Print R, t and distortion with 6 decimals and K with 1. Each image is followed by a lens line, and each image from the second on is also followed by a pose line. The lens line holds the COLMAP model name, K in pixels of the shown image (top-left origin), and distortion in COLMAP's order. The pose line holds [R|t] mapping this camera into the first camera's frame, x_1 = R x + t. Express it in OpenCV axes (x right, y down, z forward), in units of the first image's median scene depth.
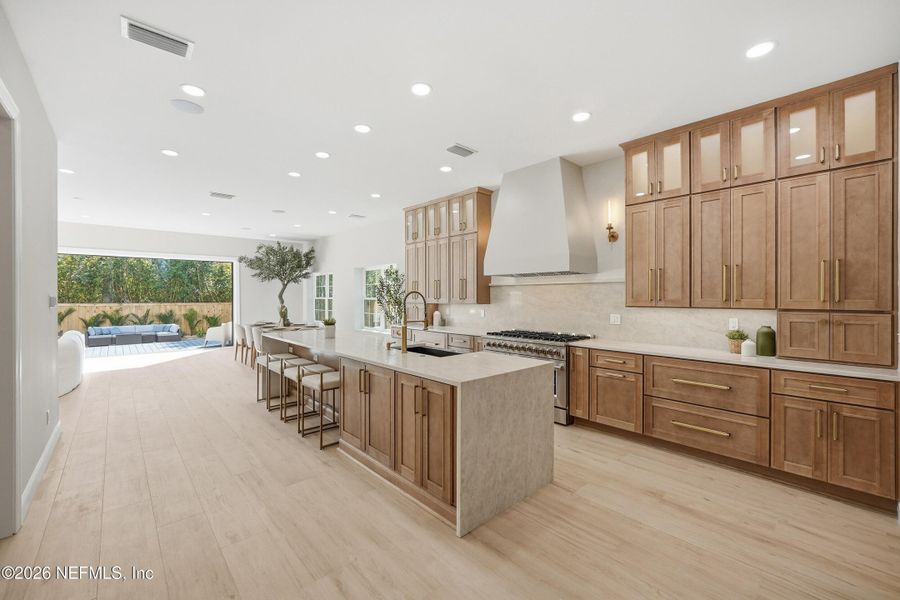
lens RADIAL K [[361.4, 0, 450.3], [0, 361.4, 296.5], [0, 0, 1]] dist [-0.014200, 0.001163]
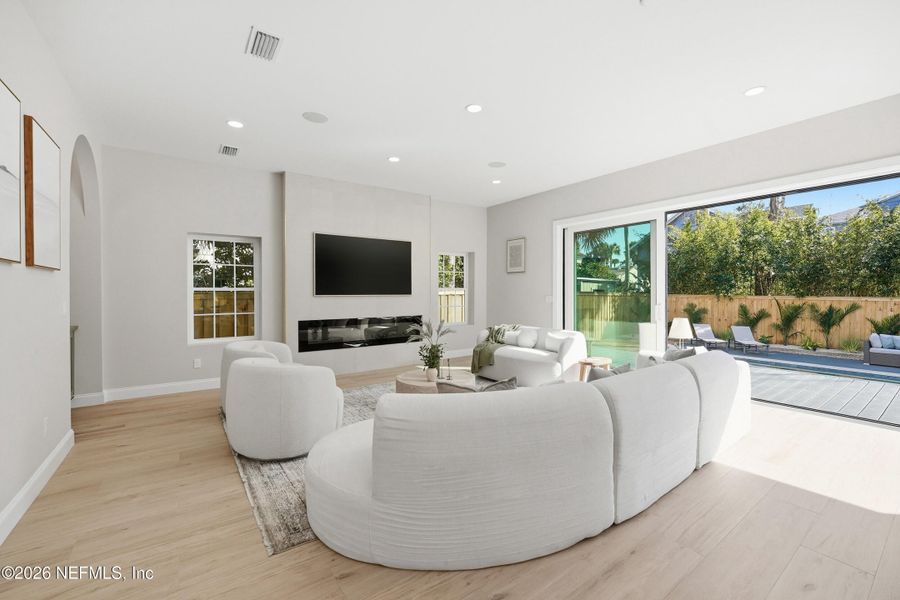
lens RADIAL K [[361.4, 0, 459.6], [0, 361.4, 294.8], [0, 0, 1]] dist [-0.014200, 0.001163]
pose [[-0.133661, 0.005592, -0.991011, -0.253037], [-0.000452, 0.999984, 0.005704, 0.011298], [0.991027, 0.001210, -0.133656, 0.308923]]
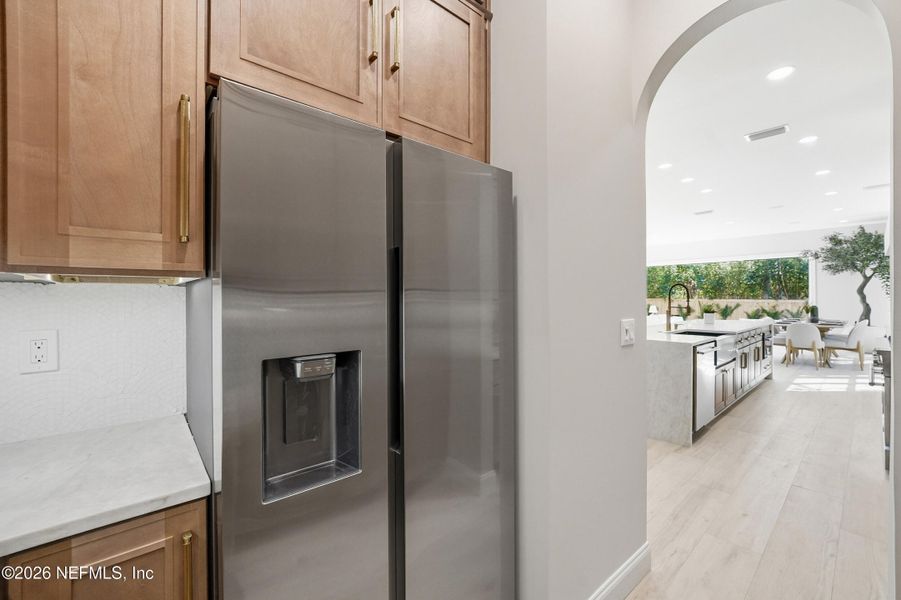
lens RADIAL K [[361.8, 0, 453.8], [0, 361.8, 293.6], [0, 0, 1]] dist [-0.014200, 0.001163]
pose [[-0.029630, -0.005661, -0.999545, 0.210940], [0.001454, 0.999983, -0.005707, 0.004793], [0.999560, -0.001622, -0.029621, 0.042961]]
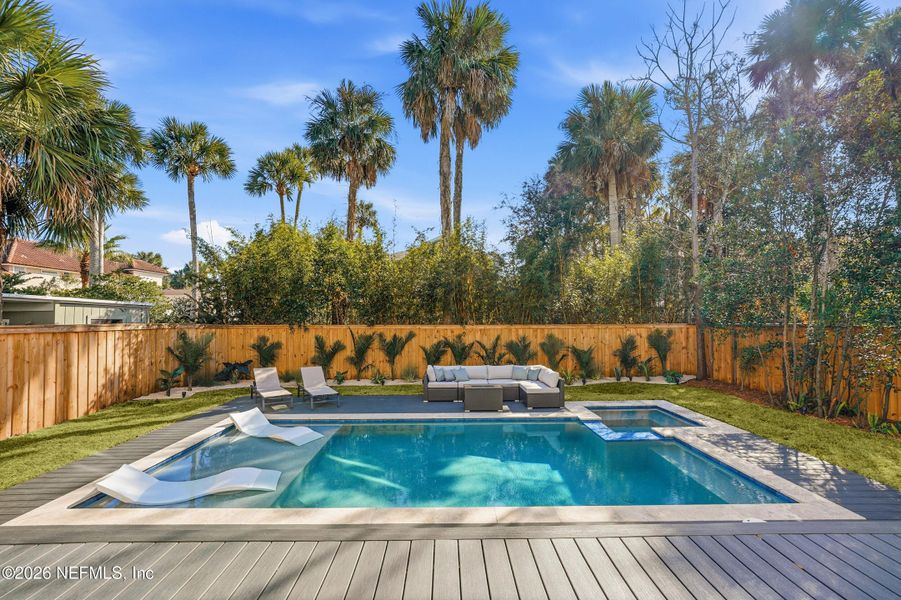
lens RADIAL K [[435.5, 0, 457.5], [0, 435.5, 303.5], [0, 0, 1]] dist [0.000785, -0.000264]
pose [[0.733382, -0.027683, -0.679253, -0.390543], [0.007636, 0.999443, -0.032488, 0.005209], [0.679774, 0.018639, 0.733185, 0.409713]]
